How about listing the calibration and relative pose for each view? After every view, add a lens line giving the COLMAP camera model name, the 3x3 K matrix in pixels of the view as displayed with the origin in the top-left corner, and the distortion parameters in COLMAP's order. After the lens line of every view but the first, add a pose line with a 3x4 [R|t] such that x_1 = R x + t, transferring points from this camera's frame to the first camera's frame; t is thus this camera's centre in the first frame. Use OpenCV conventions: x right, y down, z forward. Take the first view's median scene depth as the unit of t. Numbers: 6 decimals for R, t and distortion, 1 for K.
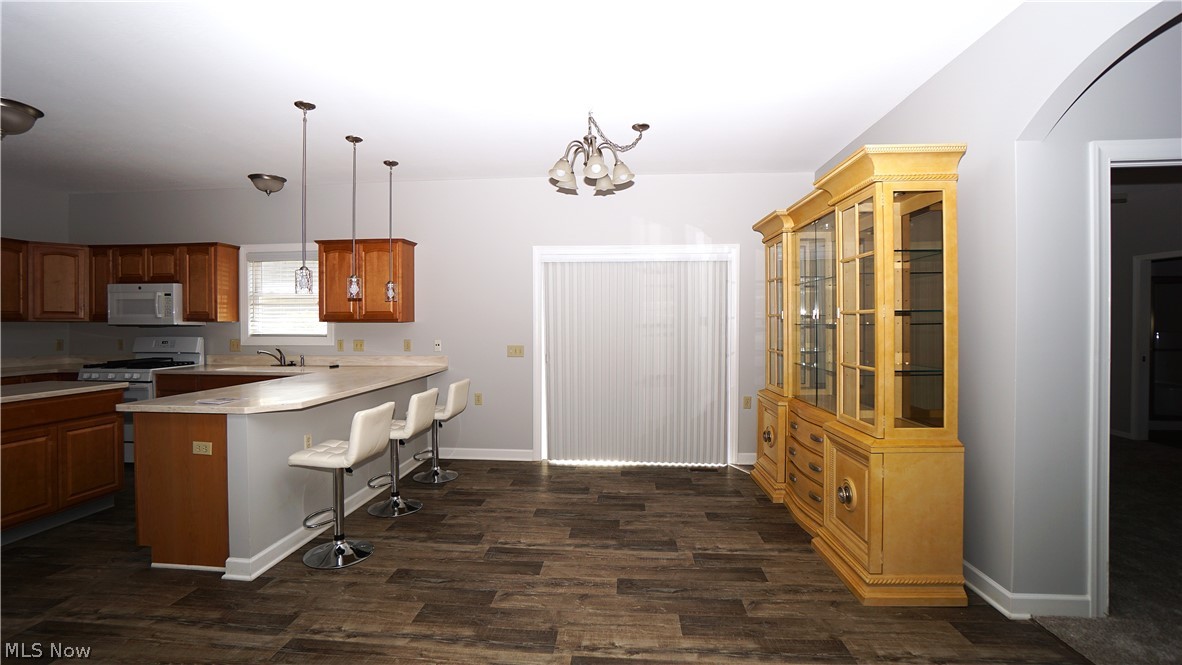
lens RADIAL K [[521.0, 0, 583.6], [0, 521.0, 329.1], [0, 0, 1]] dist [-0.063669, 0.022401]
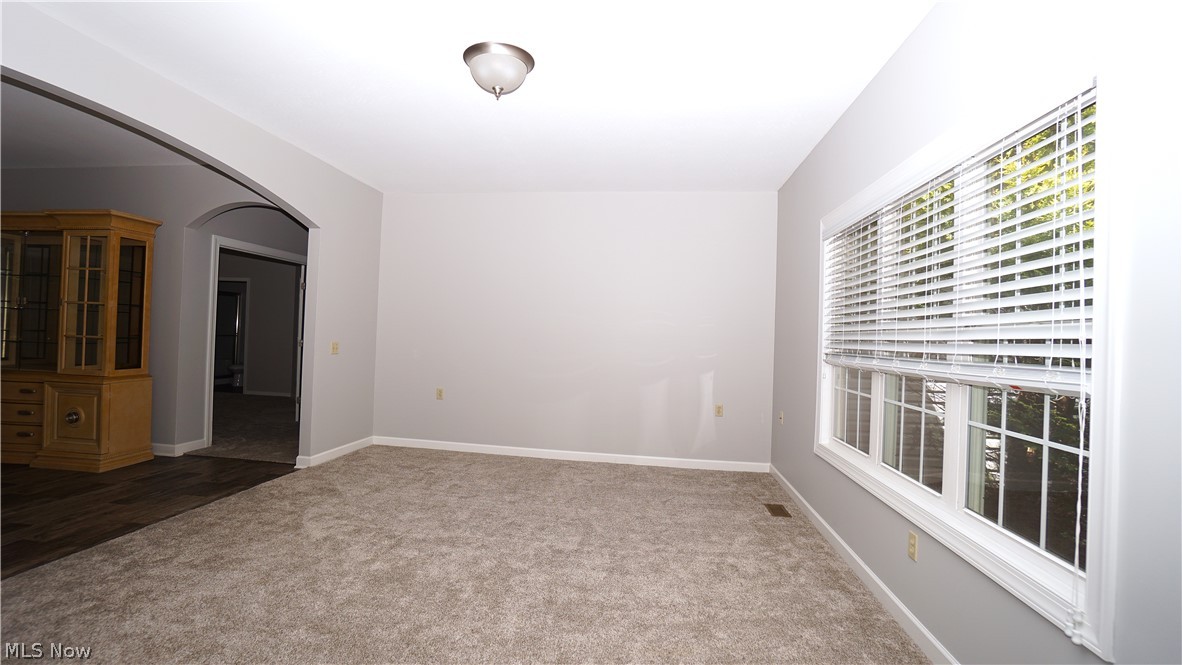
lens RADIAL K [[521.0, 0, 583.6], [0, 521.0, 329.1], [0, 0, 1]] dist [-0.063669, 0.022401]
pose [[0.066728, 0.012635, 0.997691, -0.523913], [-0.022746, 0.999679, -0.011139, 0.018237], [-0.997512, -0.021950, 0.066994, -0.379350]]
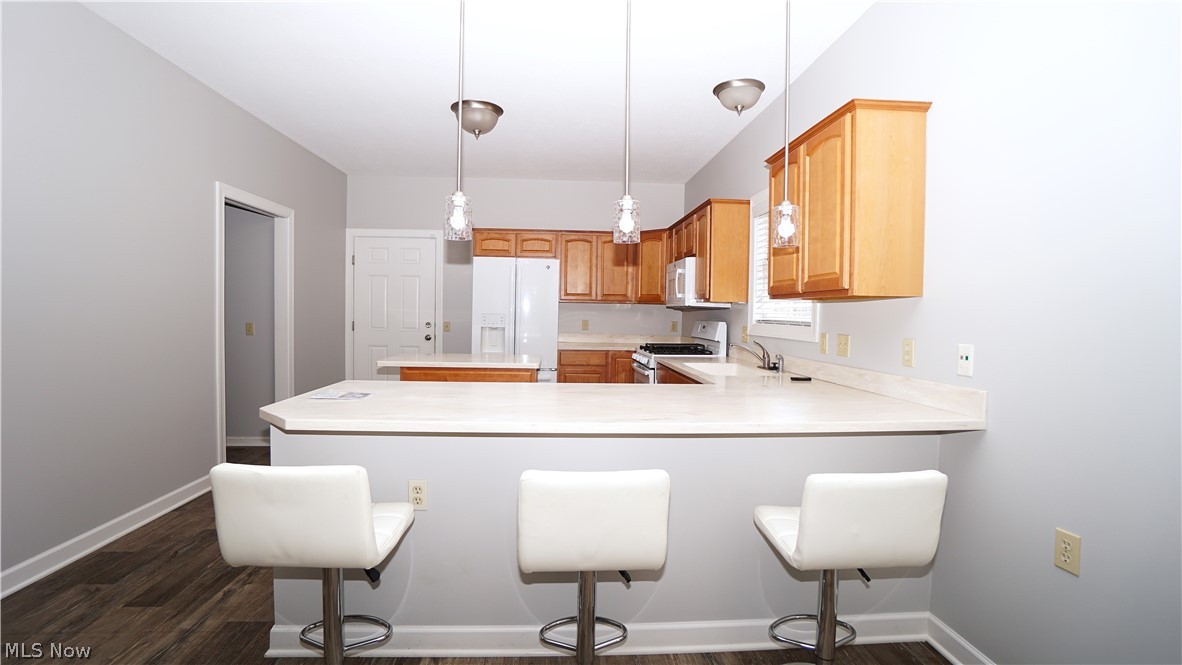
lens RADIAL K [[521.0, 0, 583.6], [0, 521.0, 329.1], [0, 0, 1]] dist [-0.063669, 0.022401]
pose [[0.142508, 0.037175, -0.989095, 0.036558], [-0.027741, 0.999052, 0.033552, 0.005993], [0.989405, 0.022658, 0.143404, 0.696497]]
